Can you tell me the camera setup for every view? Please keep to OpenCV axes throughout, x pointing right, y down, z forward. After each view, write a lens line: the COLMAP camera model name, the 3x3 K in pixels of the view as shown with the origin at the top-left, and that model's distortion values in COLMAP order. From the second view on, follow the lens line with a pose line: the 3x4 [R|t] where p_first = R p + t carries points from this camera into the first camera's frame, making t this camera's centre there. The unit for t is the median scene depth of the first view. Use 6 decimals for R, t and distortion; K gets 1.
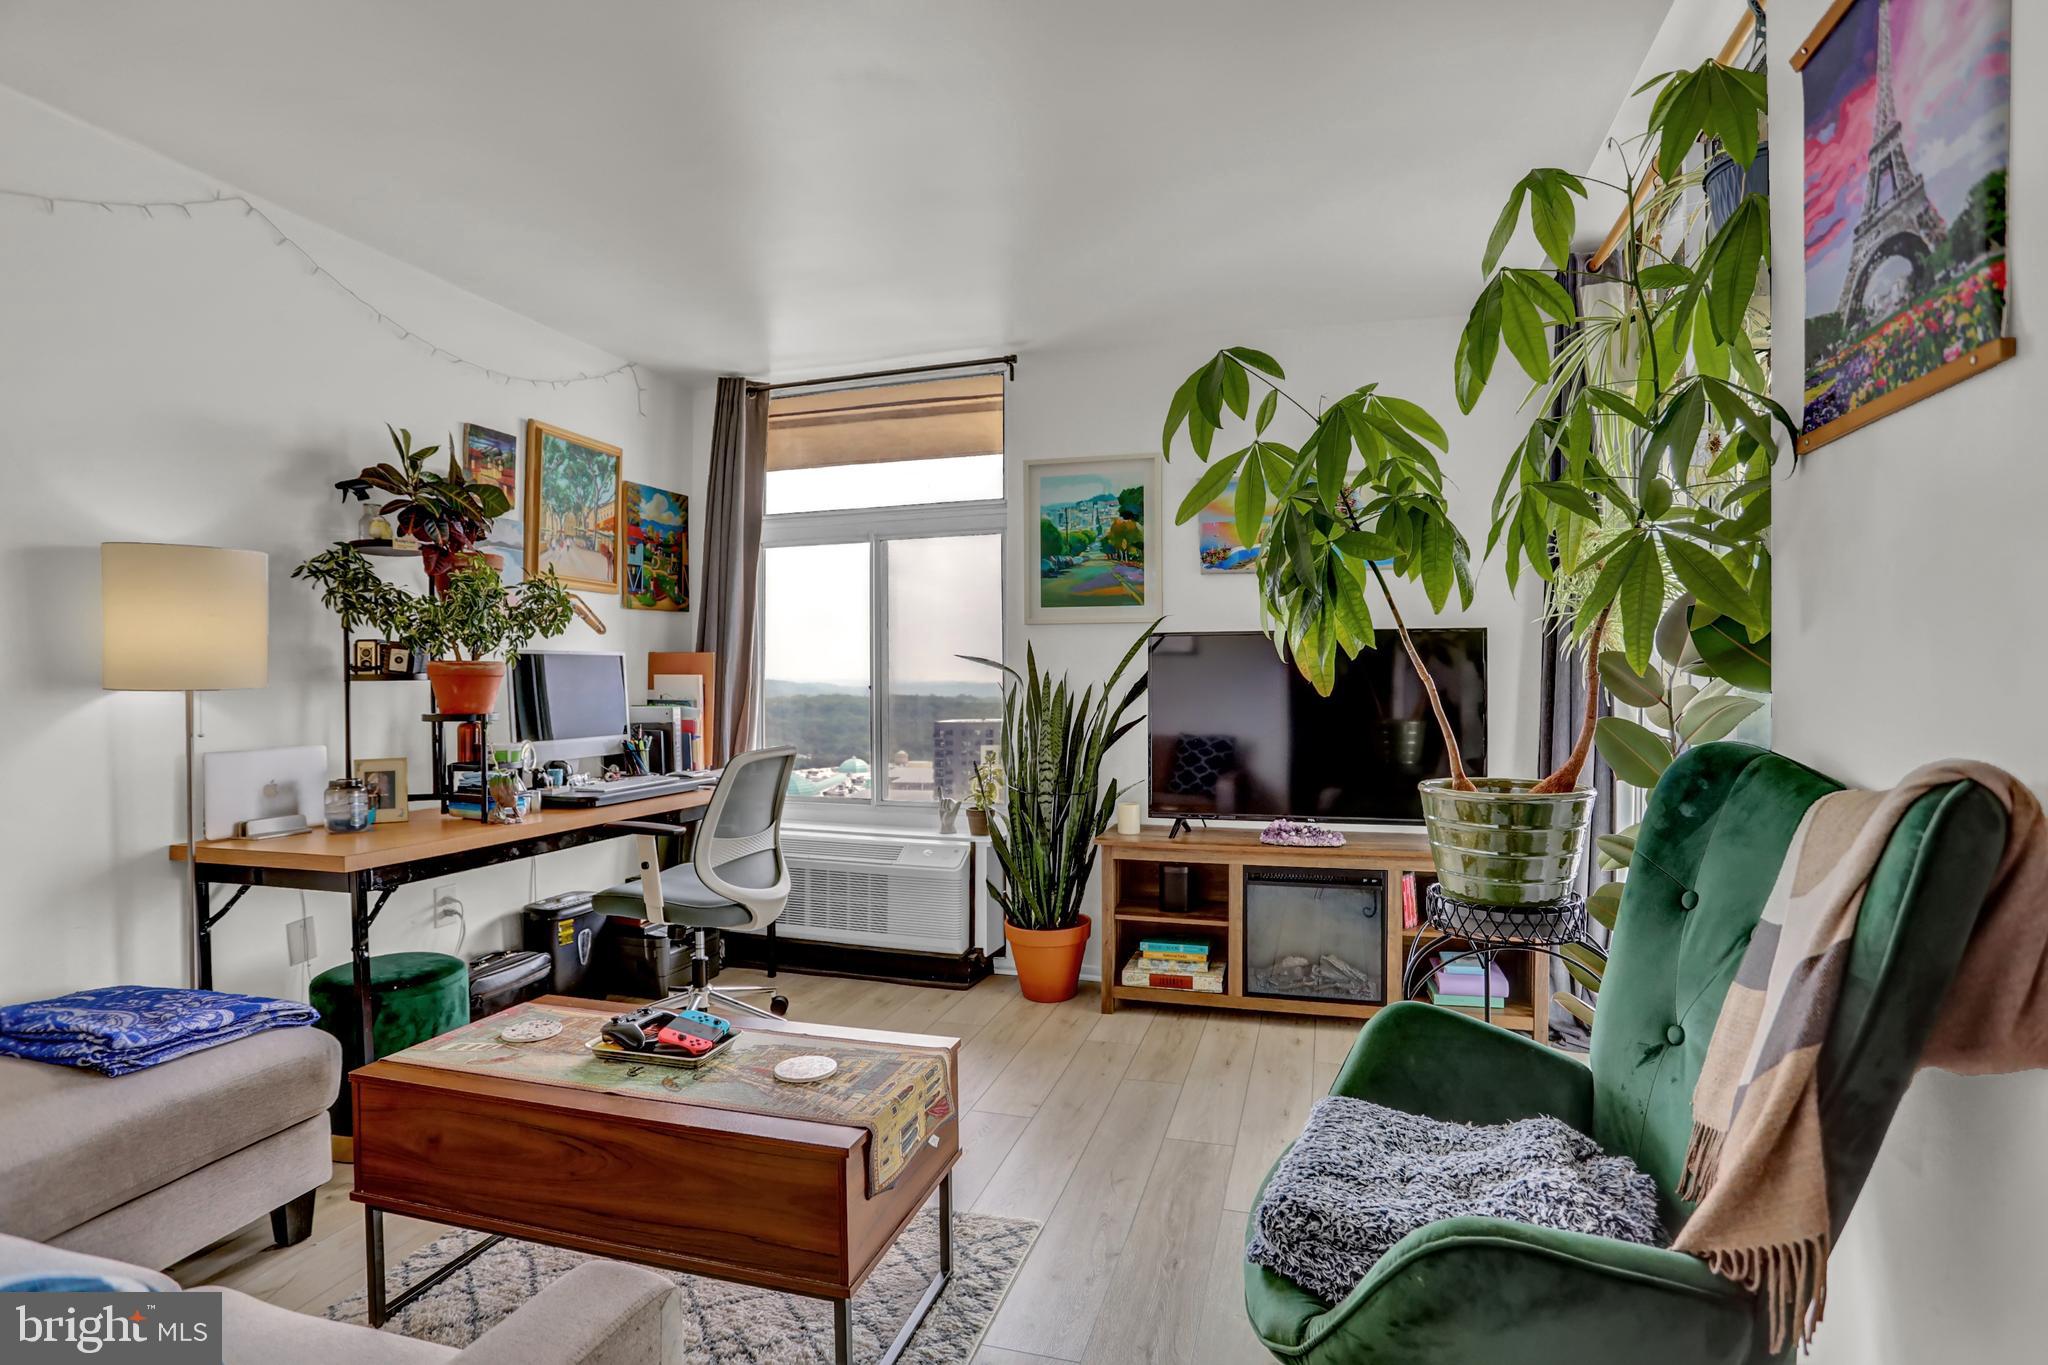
lens RADIAL K [[984.5, 0, 1030.7], [0, 984.5, 681.4], [0, 0, 1]] dist [-0.080446, 0.036869]
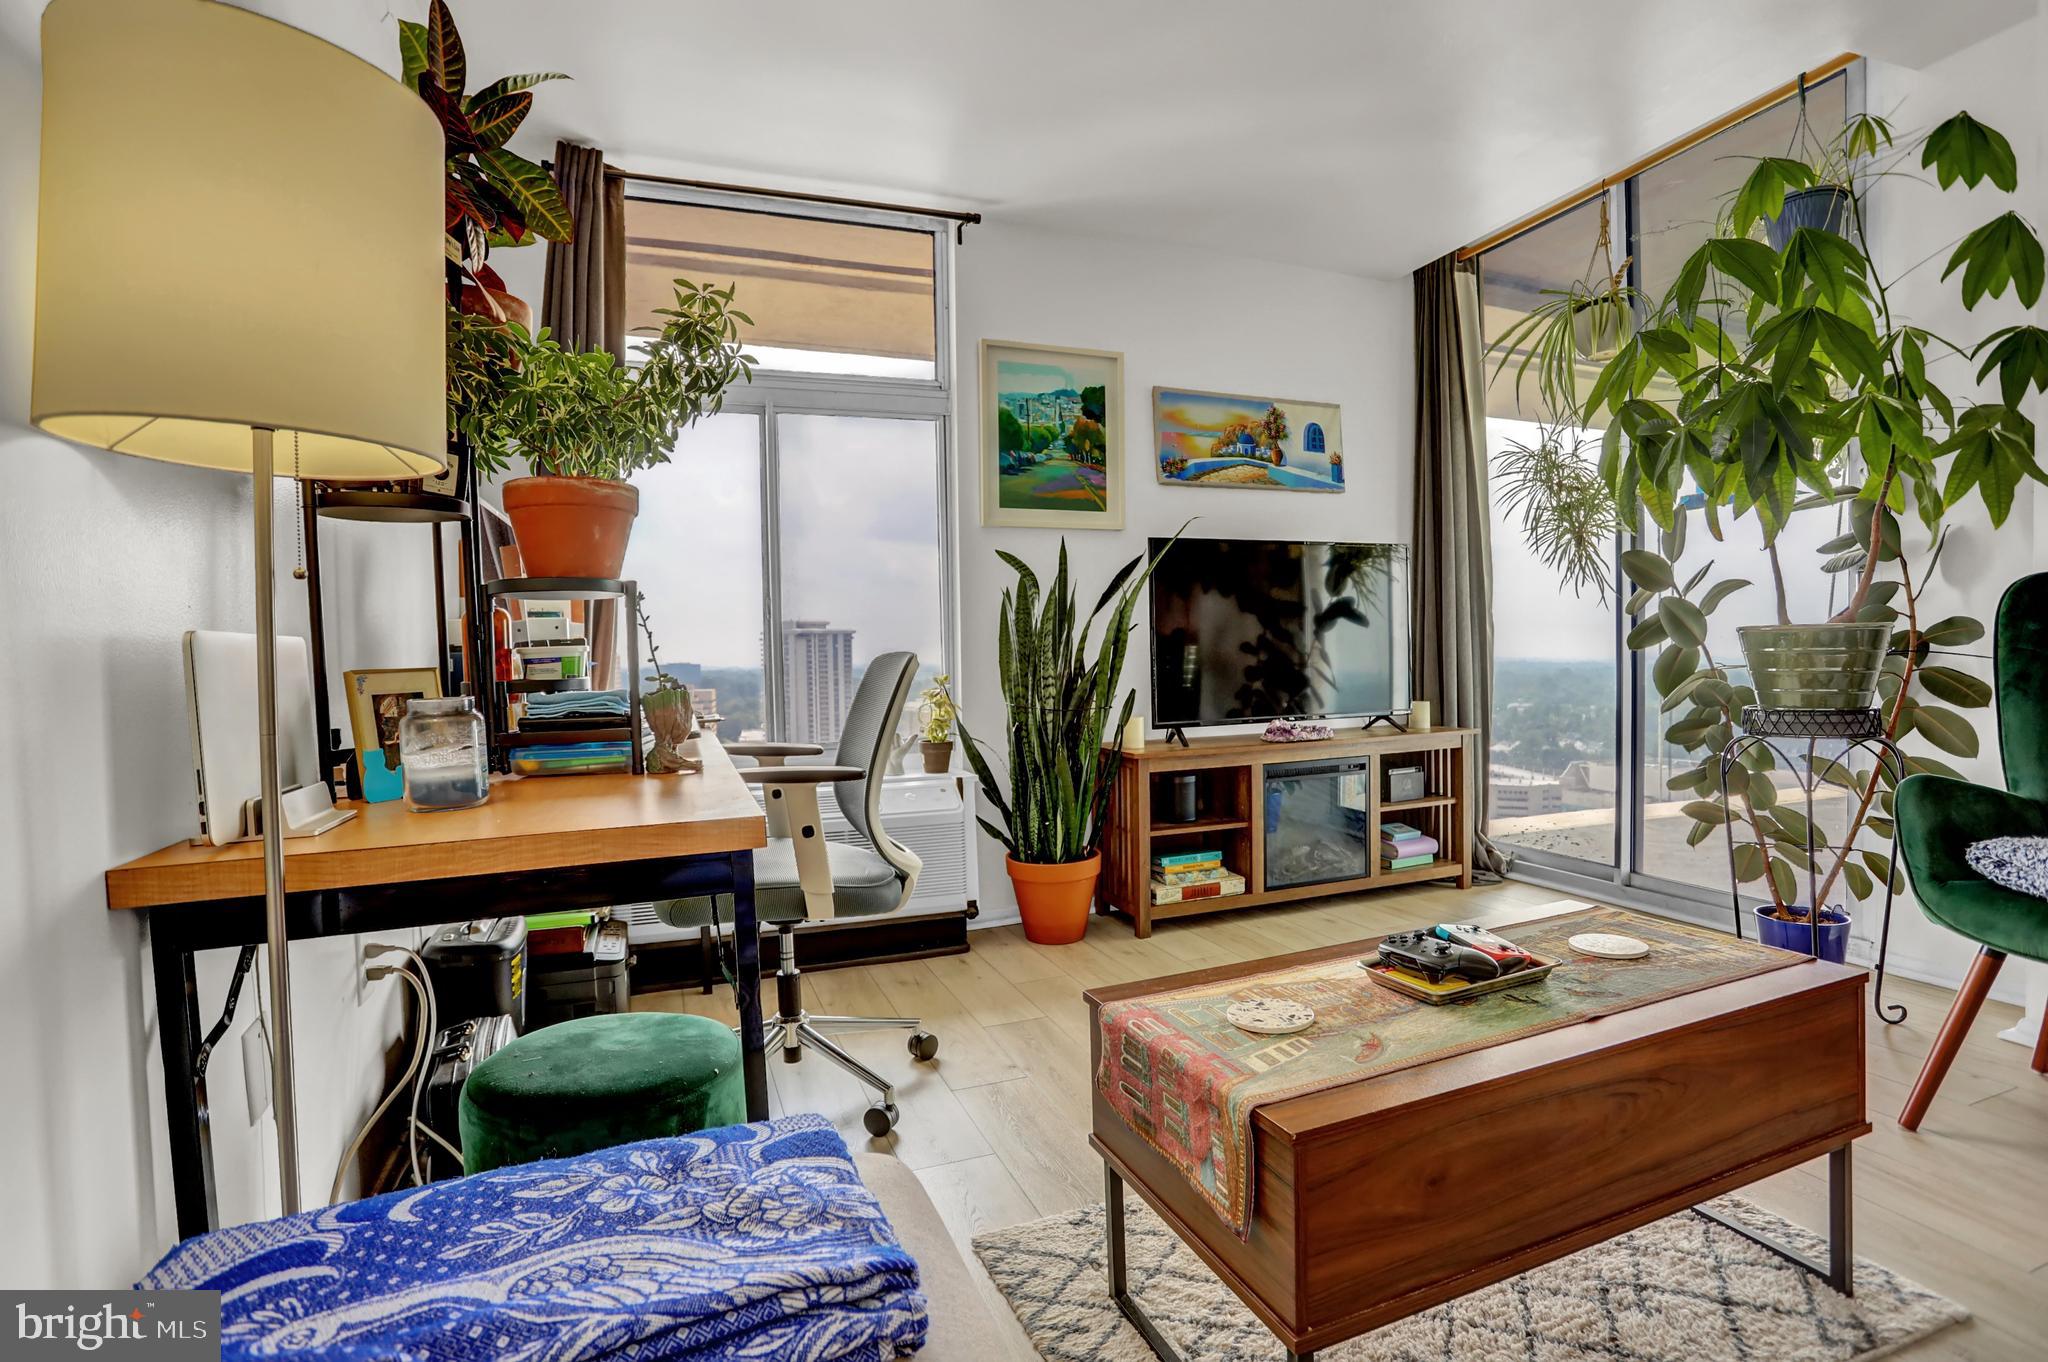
lens RADIAL K [[984.5, 0, 1030.7], [0, 984.5, 679.9], [0, 0, 1]] dist [-0.080446, 0.036869]
pose [[0.793468, -0.032290, 0.607755, -0.528310], [0.021465, 0.999455, 0.025077, 0.060007], [-0.608234, -0.006852, 0.793728, 0.293269]]
